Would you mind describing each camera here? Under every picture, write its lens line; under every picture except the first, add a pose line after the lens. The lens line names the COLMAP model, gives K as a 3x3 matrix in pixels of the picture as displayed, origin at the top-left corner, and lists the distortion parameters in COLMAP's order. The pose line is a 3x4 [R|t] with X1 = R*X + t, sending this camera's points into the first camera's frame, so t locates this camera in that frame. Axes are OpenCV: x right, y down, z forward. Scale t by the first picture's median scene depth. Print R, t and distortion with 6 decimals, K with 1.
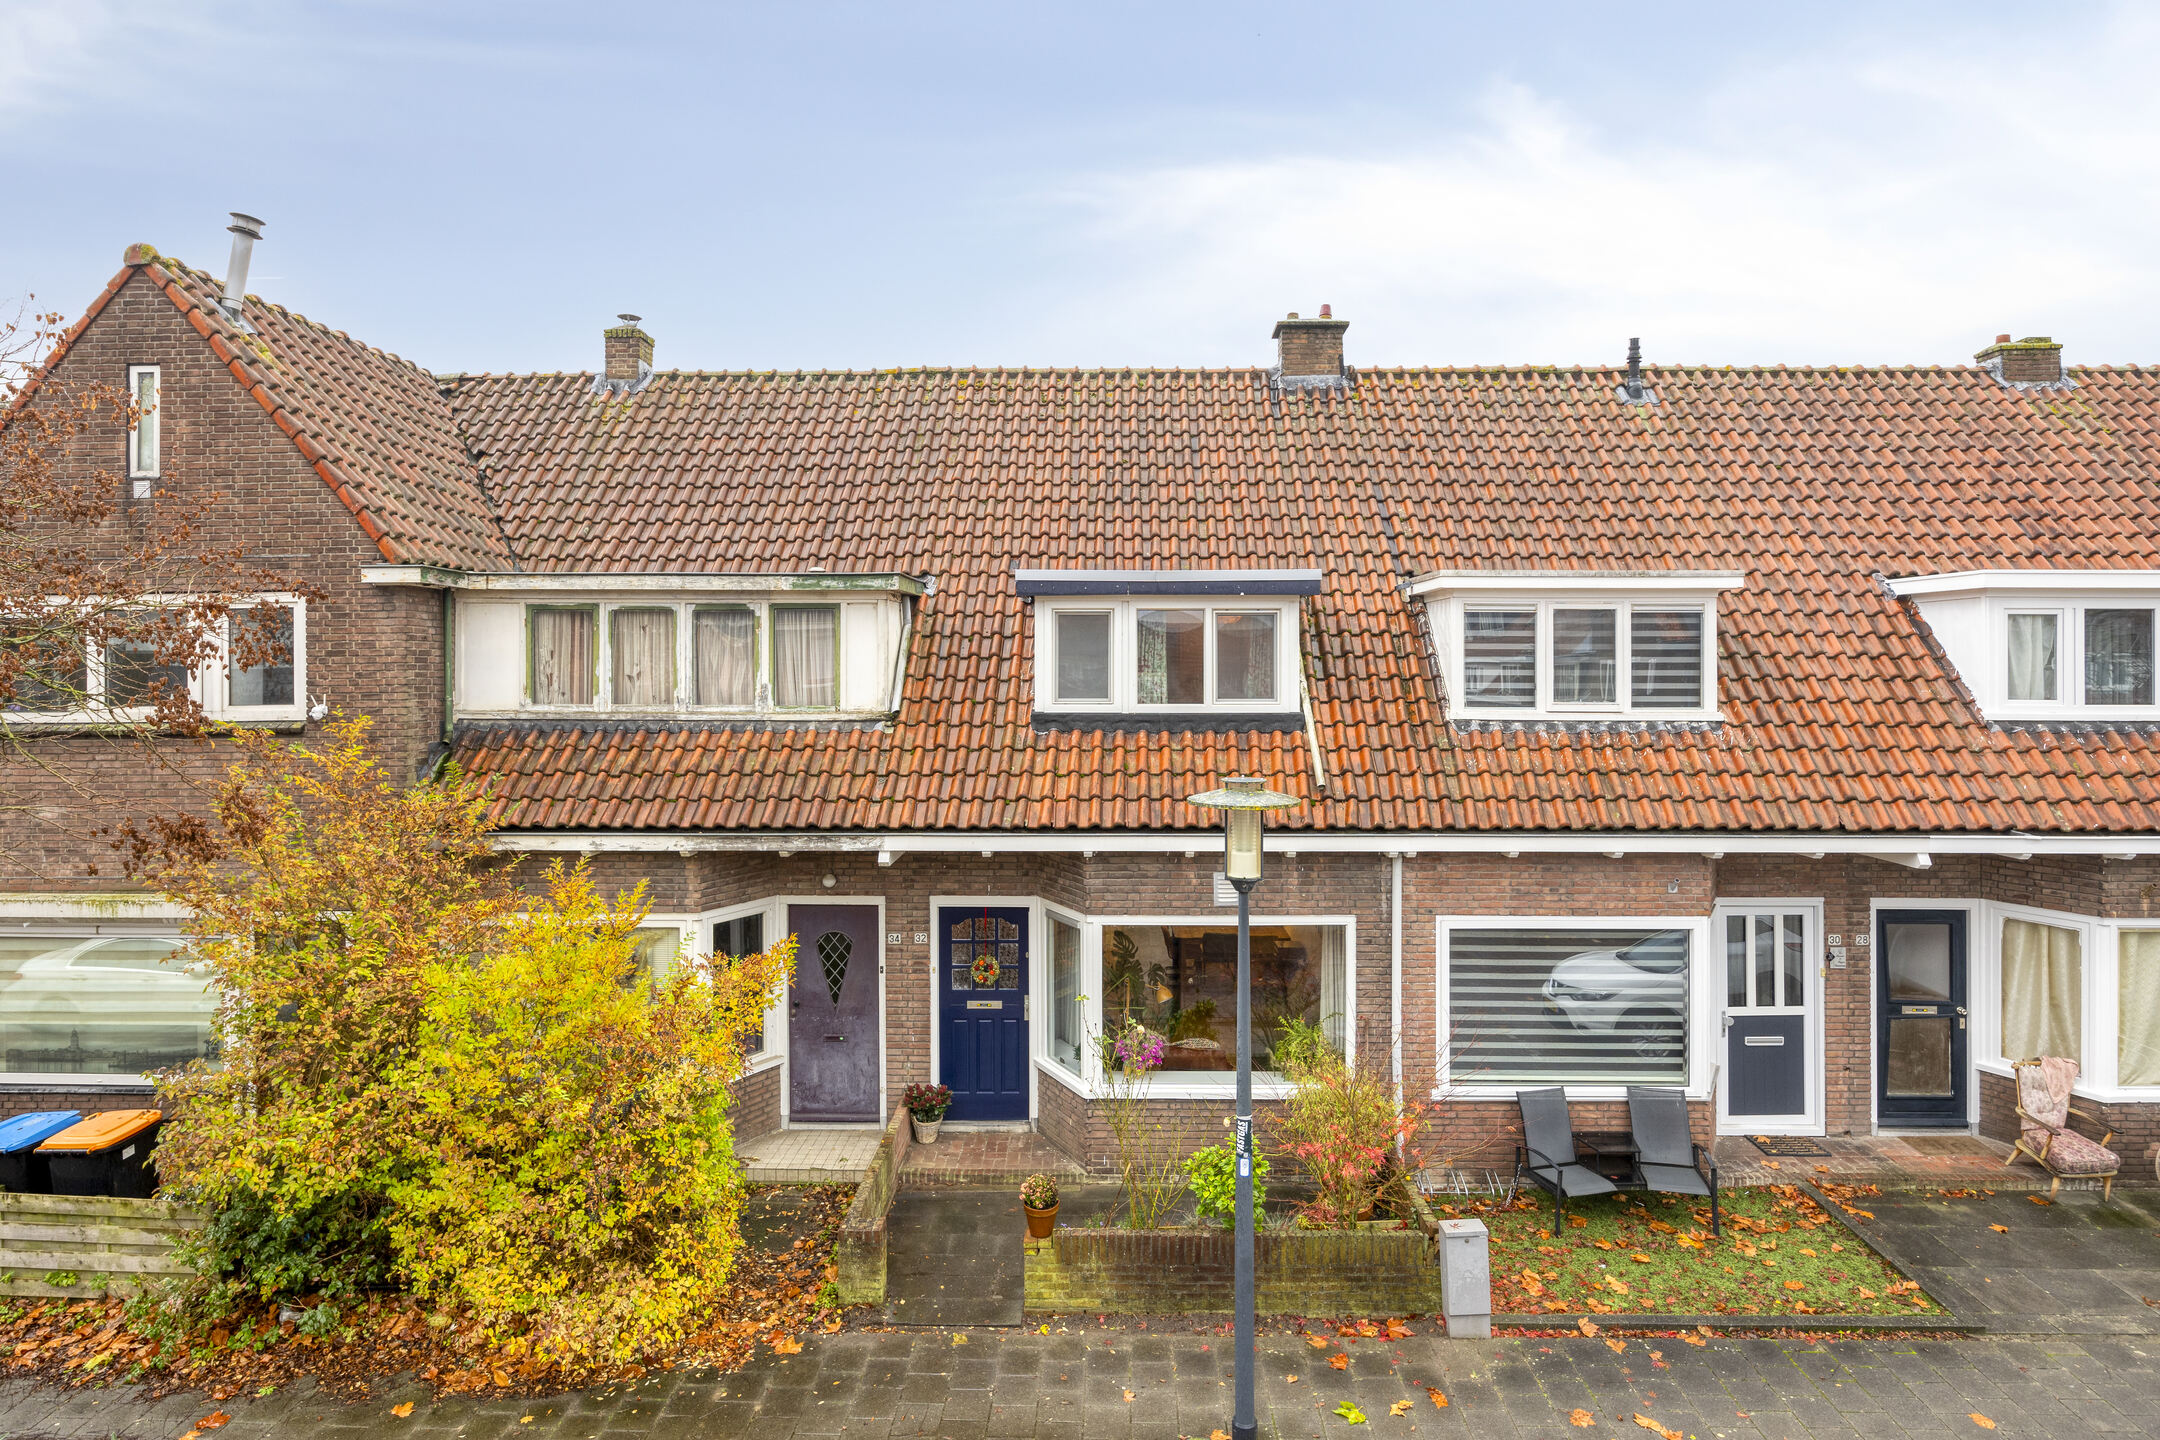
lens RADIAL K [[1154.0, 0, 1085.5], [0, 1154.0, 677.3], [0, 0, 1]] dist [-0.011756, 0.002818]
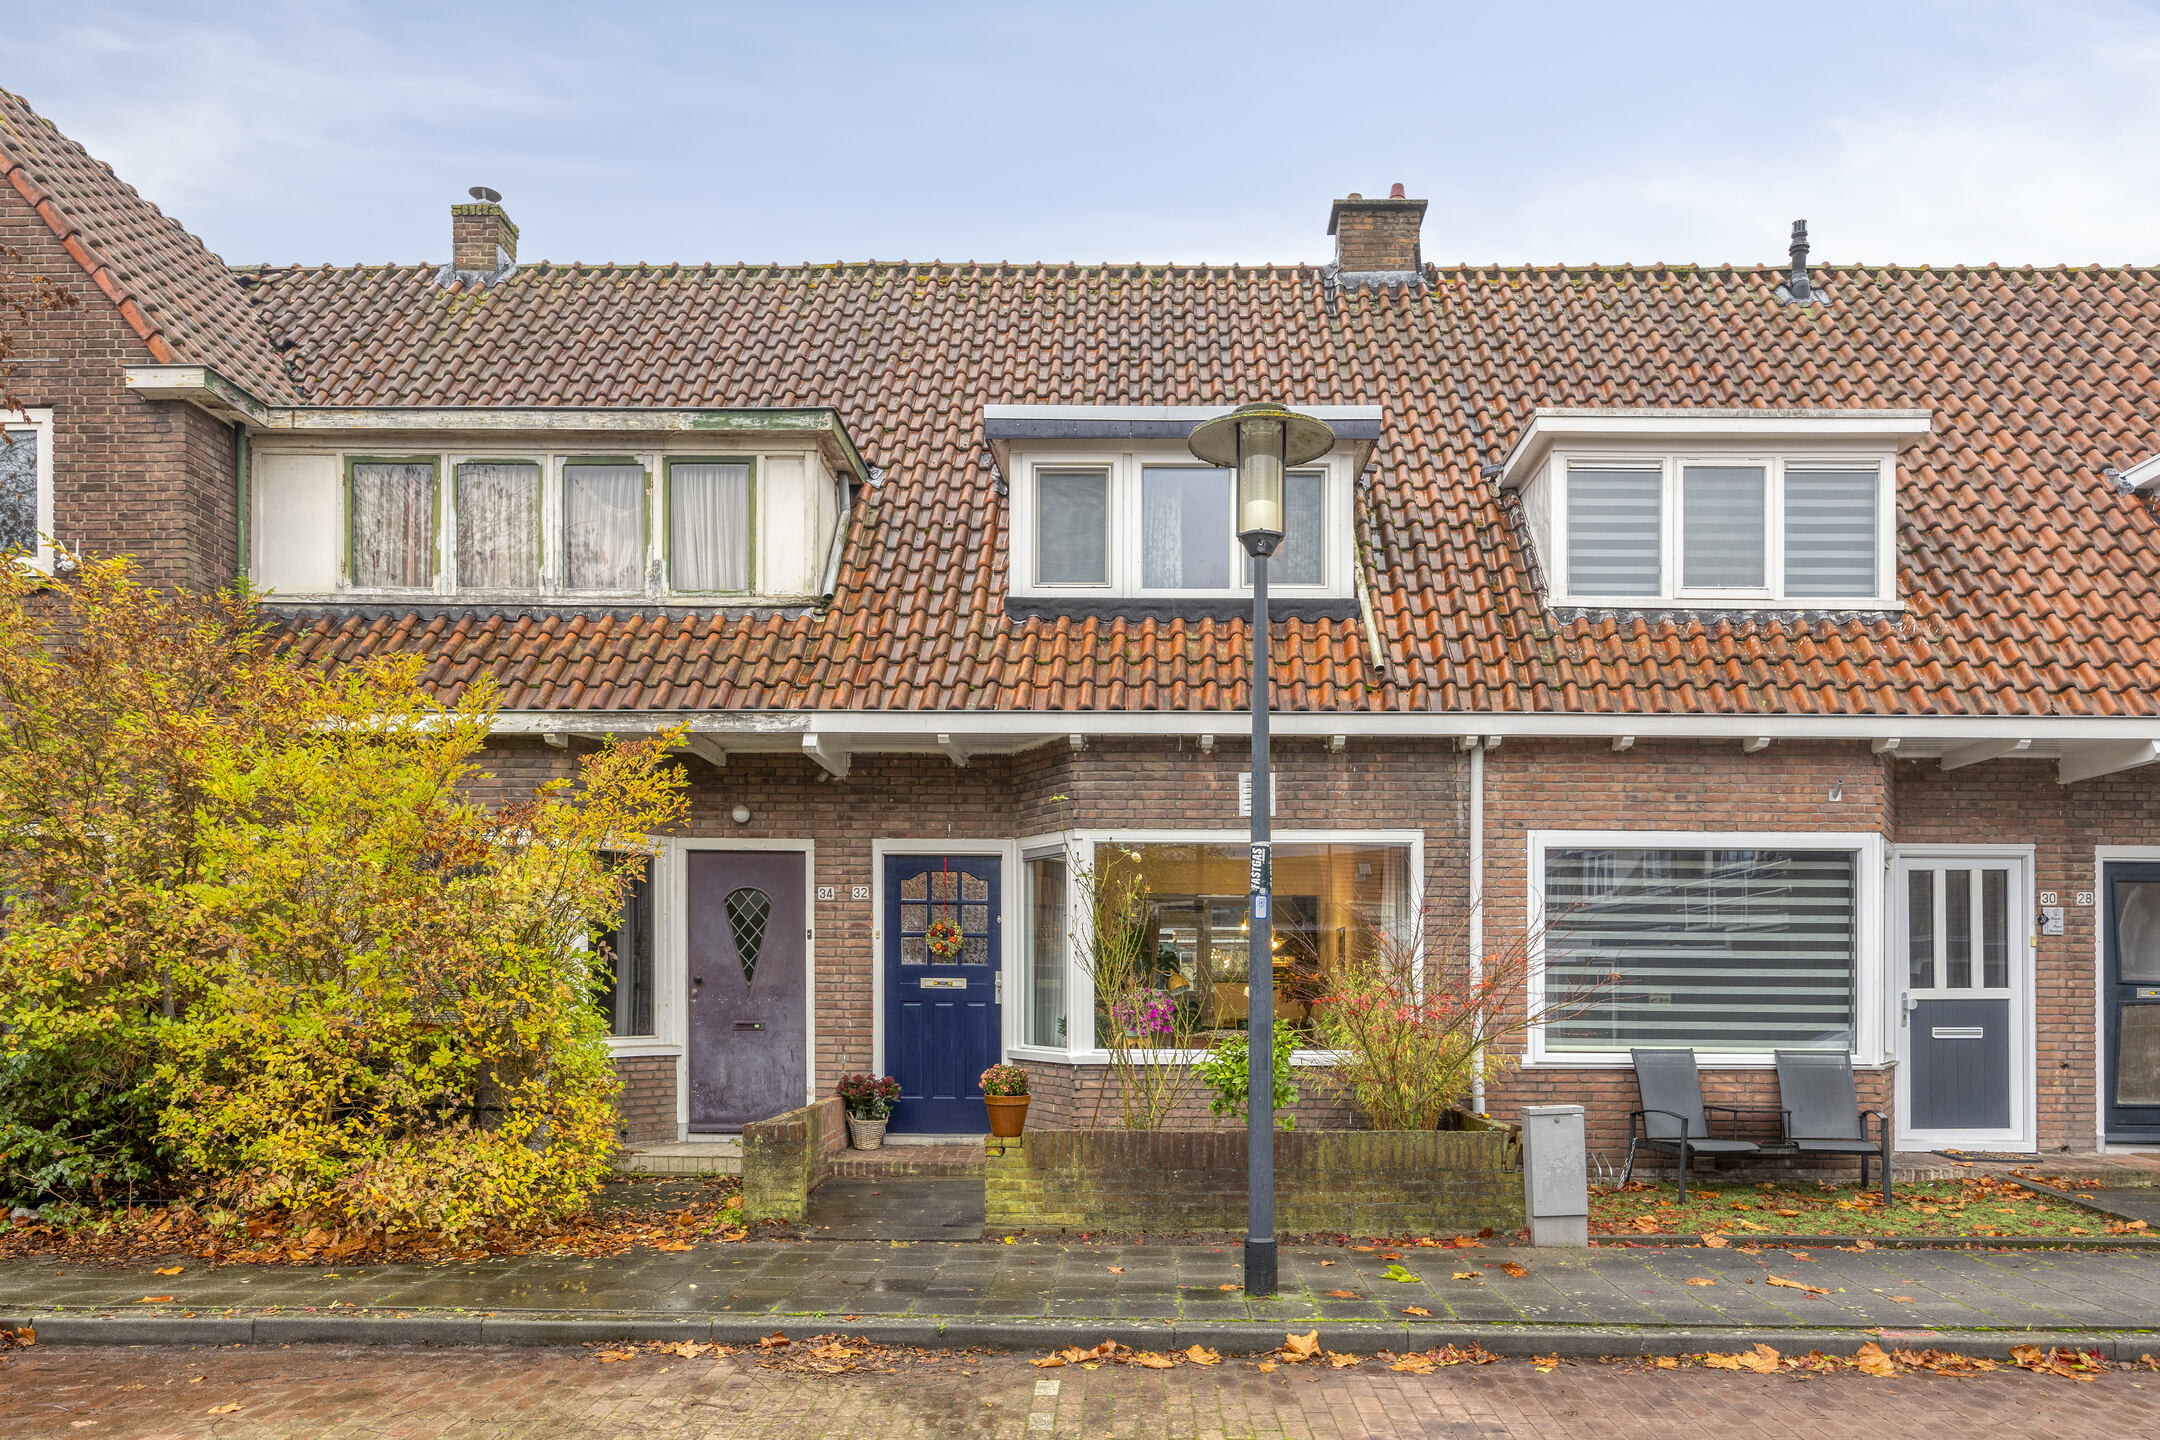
lens RADIAL K [[1509.9, 0, 1098.8], [0, 1509.9, 778.9], [0, 0, 1]] dist [-0.002799, 0.000750]
pose [[0.999984, 0.000935, 0.005564, 0.010274], [-0.000955, 0.999993, 0.003541, 0.147177], [-0.005561, -0.003546, 0.999978, -0.006837]]
